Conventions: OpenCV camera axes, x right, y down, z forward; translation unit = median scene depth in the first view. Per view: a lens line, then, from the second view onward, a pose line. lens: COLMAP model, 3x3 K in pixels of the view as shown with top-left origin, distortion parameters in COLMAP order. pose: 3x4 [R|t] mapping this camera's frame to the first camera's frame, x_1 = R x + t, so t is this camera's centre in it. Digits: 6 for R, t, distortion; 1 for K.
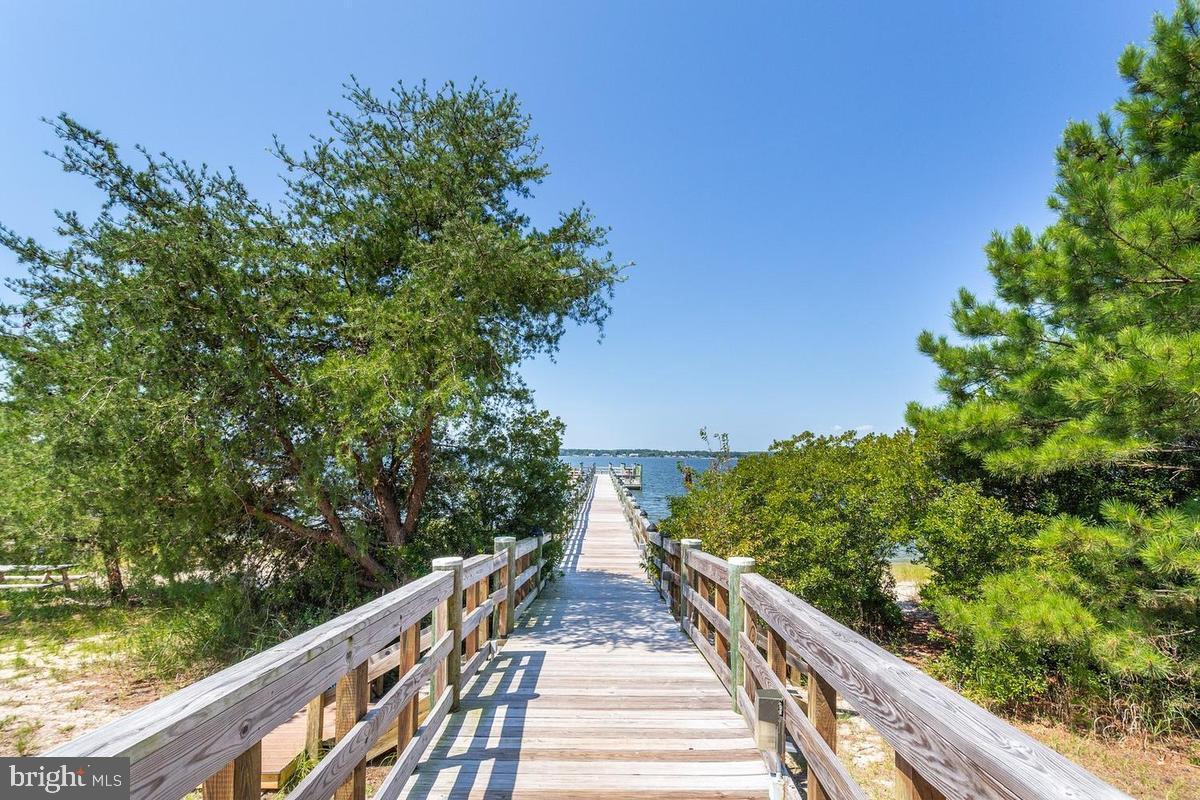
lens RADIAL K [[545.5, 0, 597.0], [0, 545.5, 394.0], [0, 0, 1]] dist [0.004380, 0.000198]
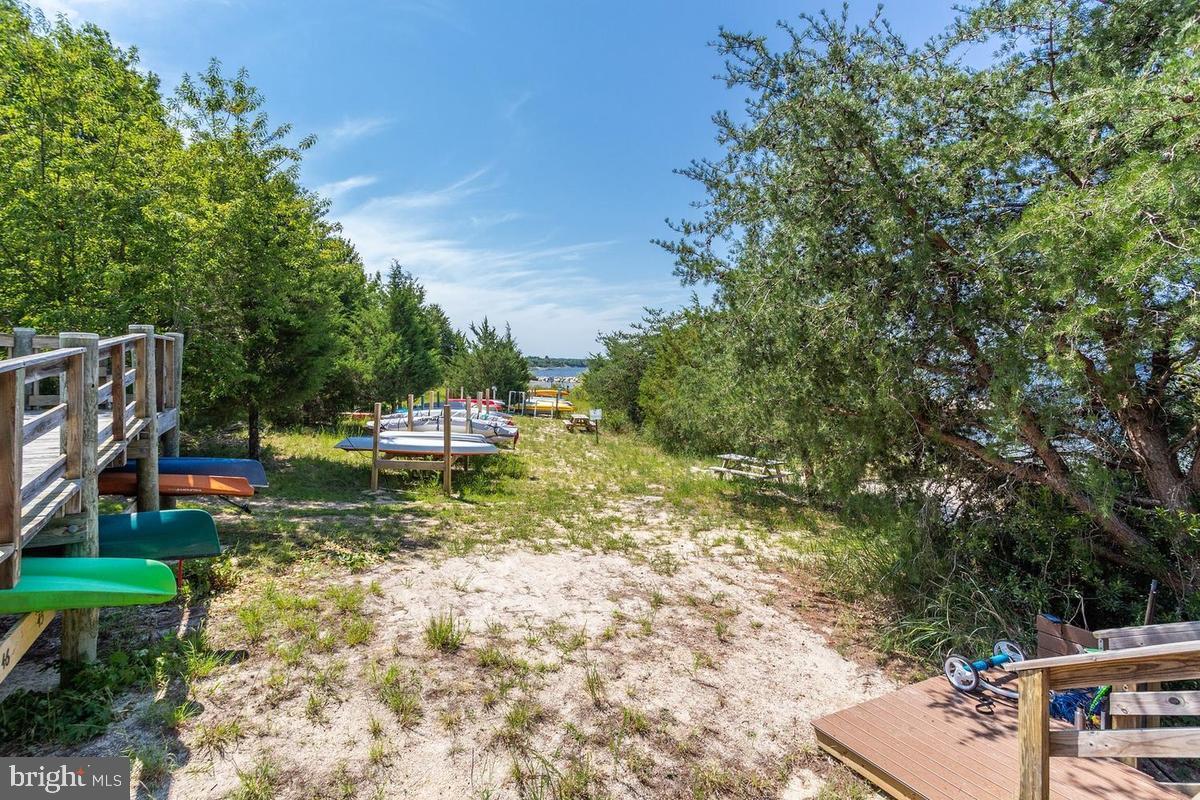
lens RADIAL K [[545.5, 0, 597.0], [0, 545.5, 394.0], [0, 0, 1]] dist [0.004380, 0.000198]
pose [[0.431900, 0.027282, -0.901509, -0.117518], [0.108208, 0.990755, 0.081823, 0.041621], [0.895407, -0.132889, 0.424955, 0.226845]]
